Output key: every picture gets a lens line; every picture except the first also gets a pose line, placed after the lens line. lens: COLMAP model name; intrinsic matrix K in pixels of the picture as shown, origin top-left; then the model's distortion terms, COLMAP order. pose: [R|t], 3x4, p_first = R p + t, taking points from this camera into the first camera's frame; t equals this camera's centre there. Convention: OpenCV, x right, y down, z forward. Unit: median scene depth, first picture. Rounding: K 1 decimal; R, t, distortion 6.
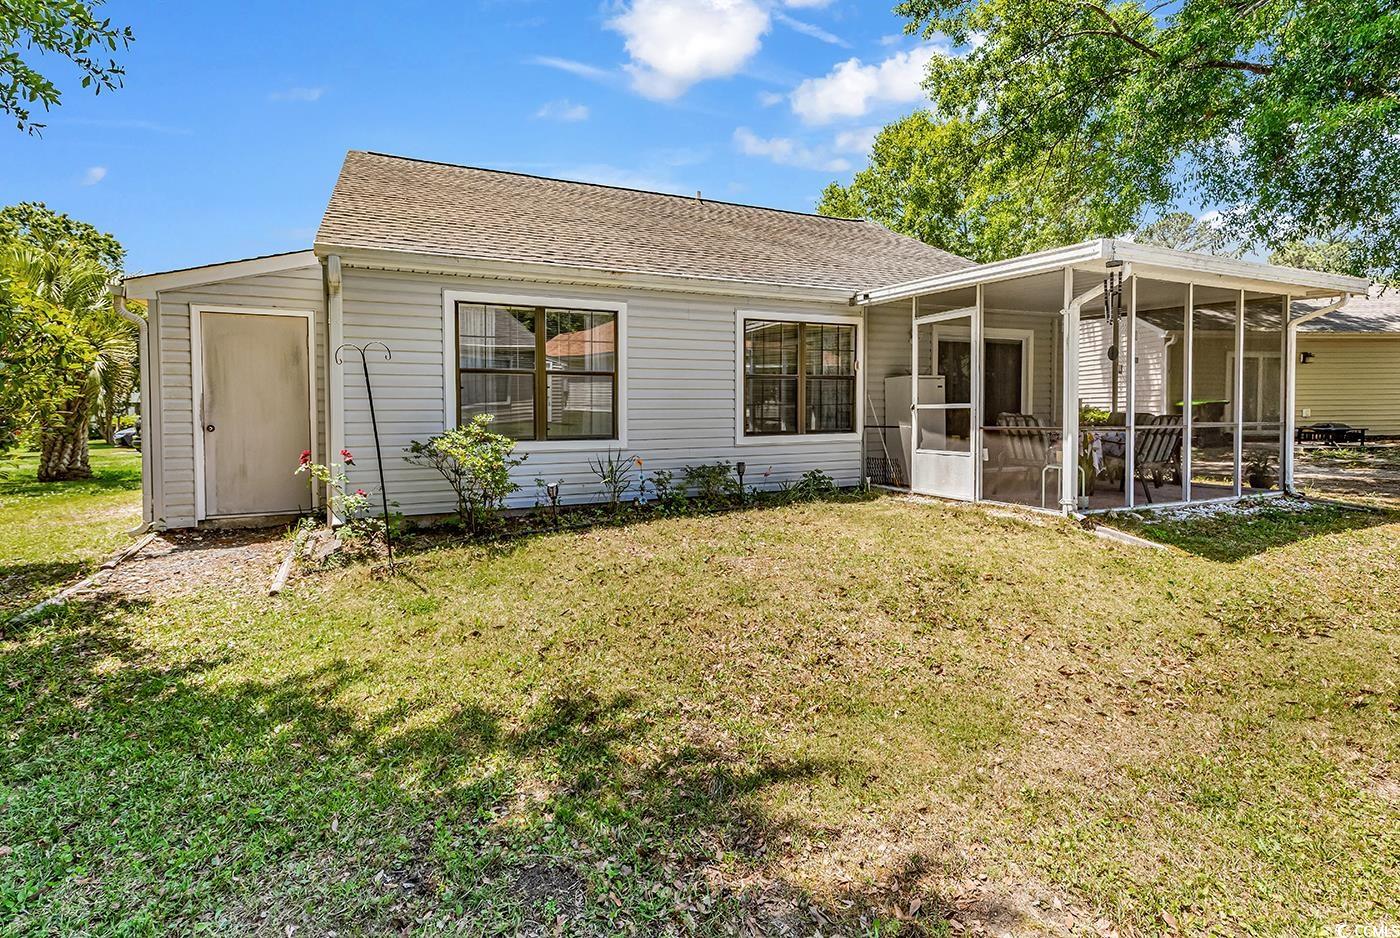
lens RADIAL K [[653.5, 0, 699.5], [0, 653.5, 427.7], [0, 0, 1]] dist [0.000010, -0.000134]
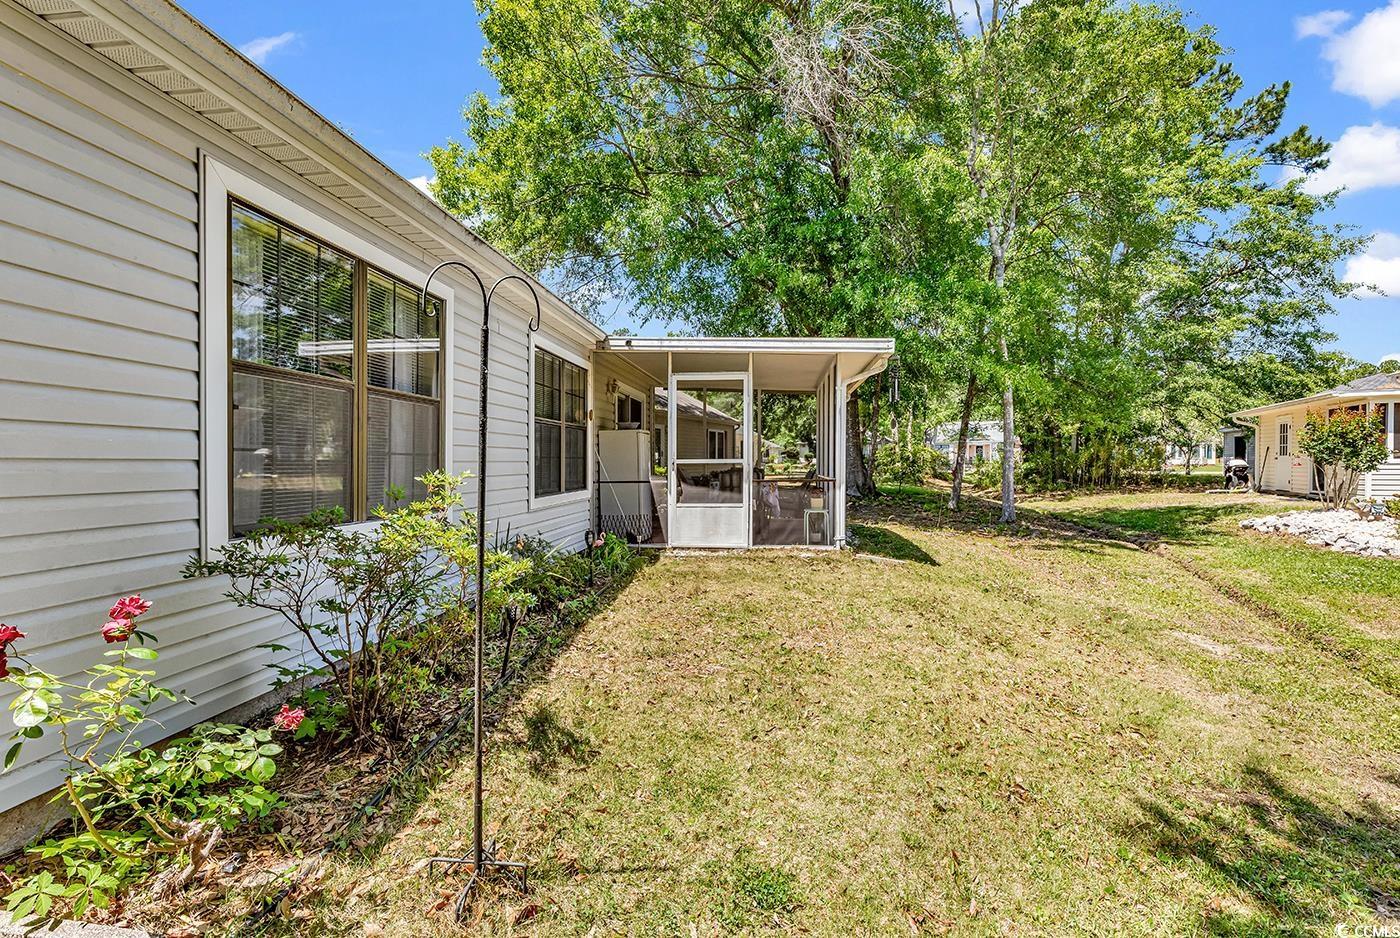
lens RADIAL K [[626.8, 0, 718.5], [0, 626.8, 463.4], [0, 0, 1]] dist [0.000120, -0.000549]
pose [[0.495435, 0.005219, 0.868629, -0.495341], [0.017801, 0.999711, -0.016159, -0.012667], [-0.868463, 0.023469, 0.495199, 0.483891]]
